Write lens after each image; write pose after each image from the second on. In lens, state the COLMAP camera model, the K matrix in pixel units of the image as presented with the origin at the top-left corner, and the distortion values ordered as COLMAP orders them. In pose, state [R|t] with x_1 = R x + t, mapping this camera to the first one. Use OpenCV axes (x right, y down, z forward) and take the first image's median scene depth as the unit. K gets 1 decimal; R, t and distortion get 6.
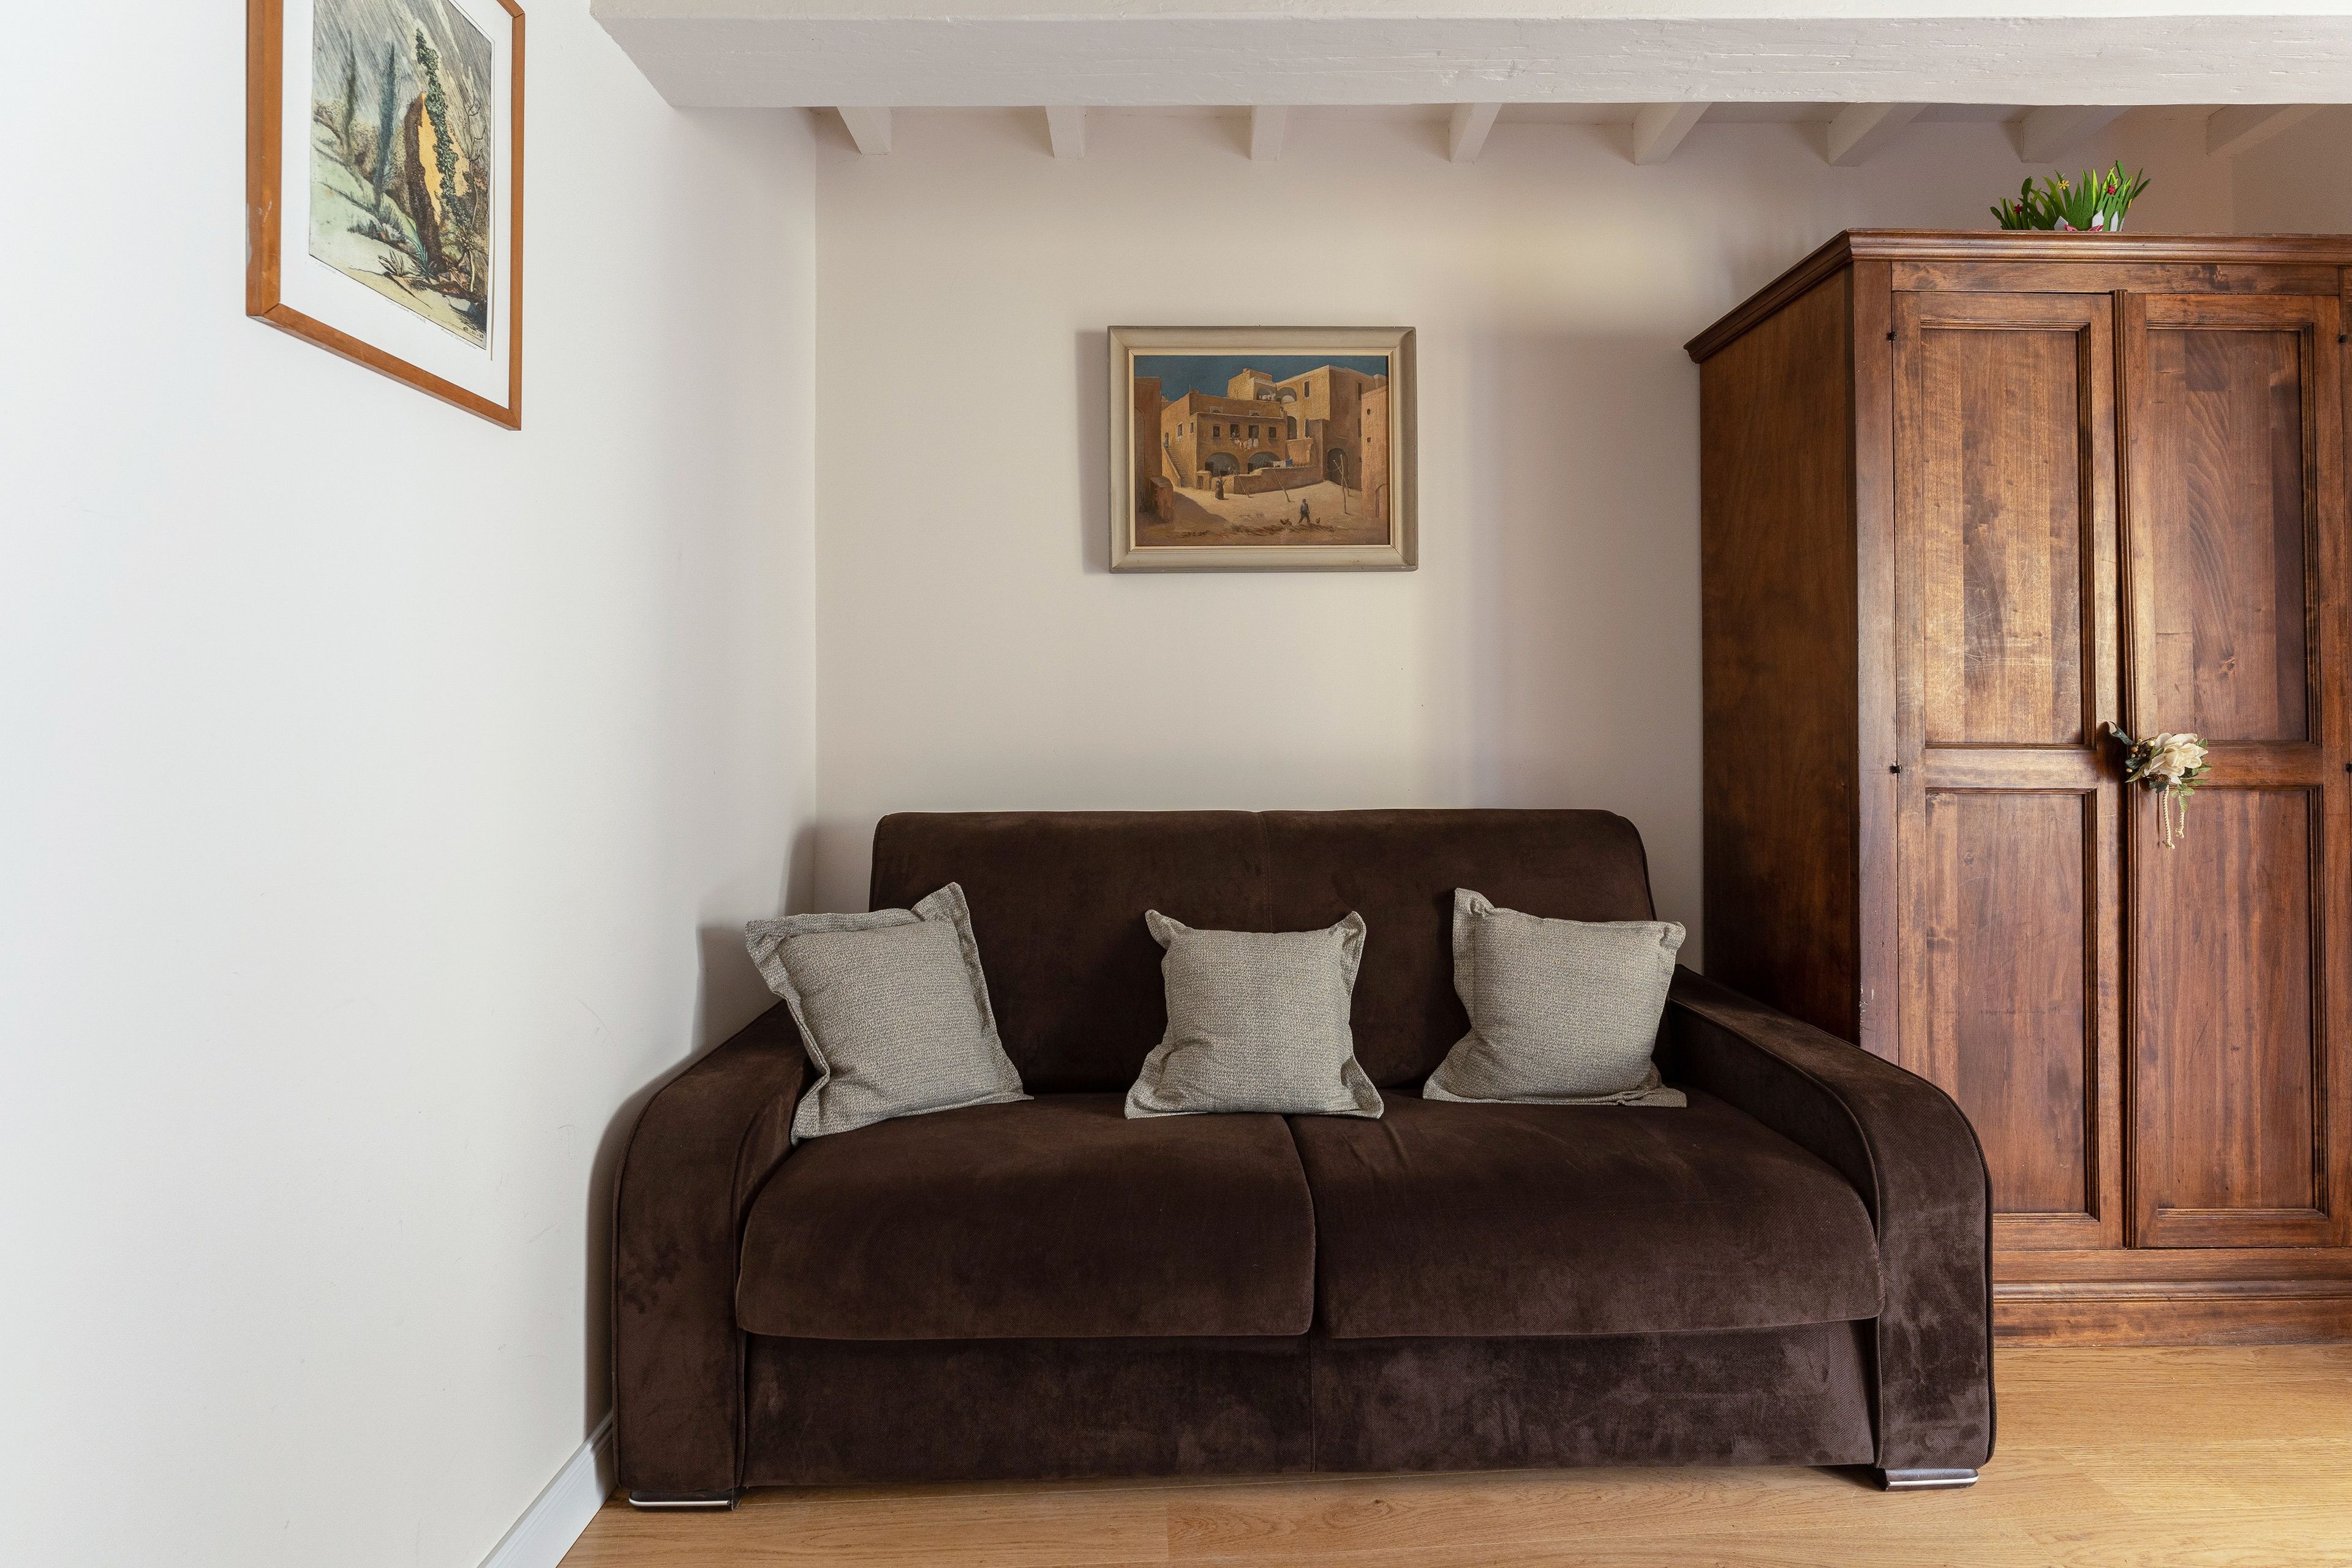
lens RADIAL K [[1055.6, 0, 1181.2], [0, 1055.6, 716.9], [0, 0, 1]] dist [-0.000054, 0.000138]
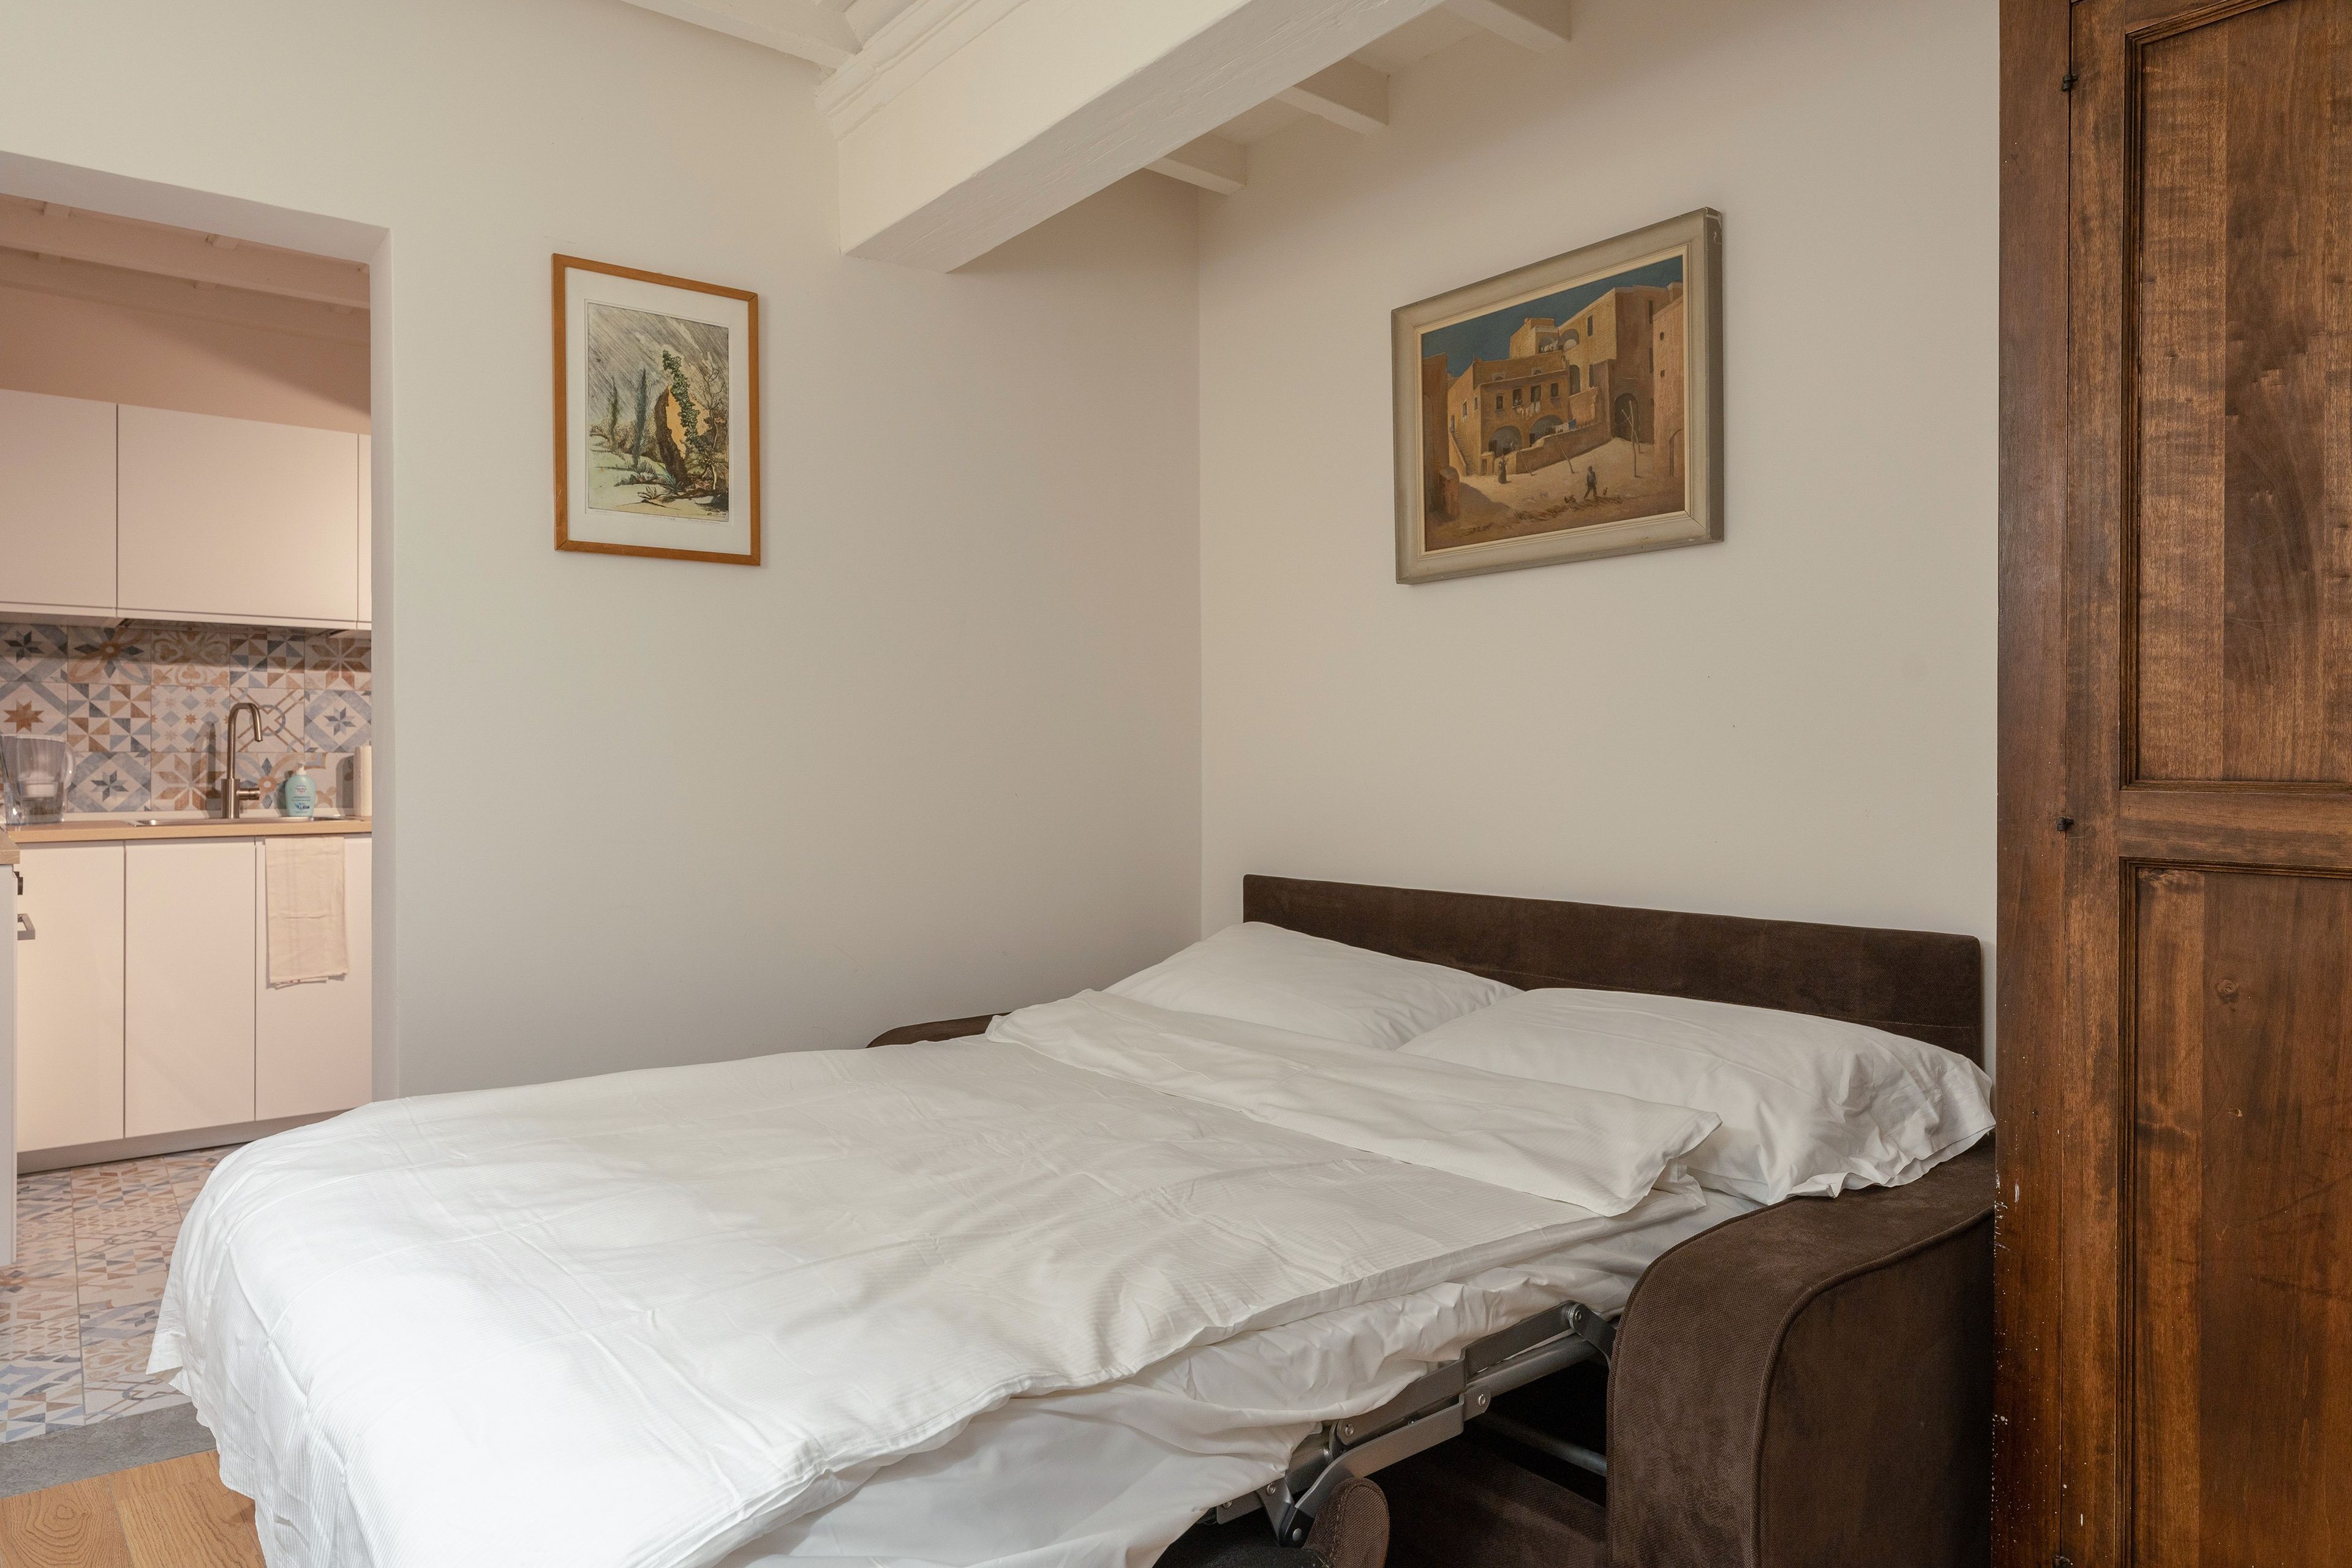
lens RADIAL K [[1452.8, 0, 1176.0], [0, 1452.8, 776.6], [0, 0, 1]] dist [0.006764, 0.000180]
pose [[0.620512, 0.007578, -0.784160, 0.997694], [0.008491, 0.999830, 0.016381, 0.005542], [0.784151, -0.016823, 0.620342, 0.105131]]
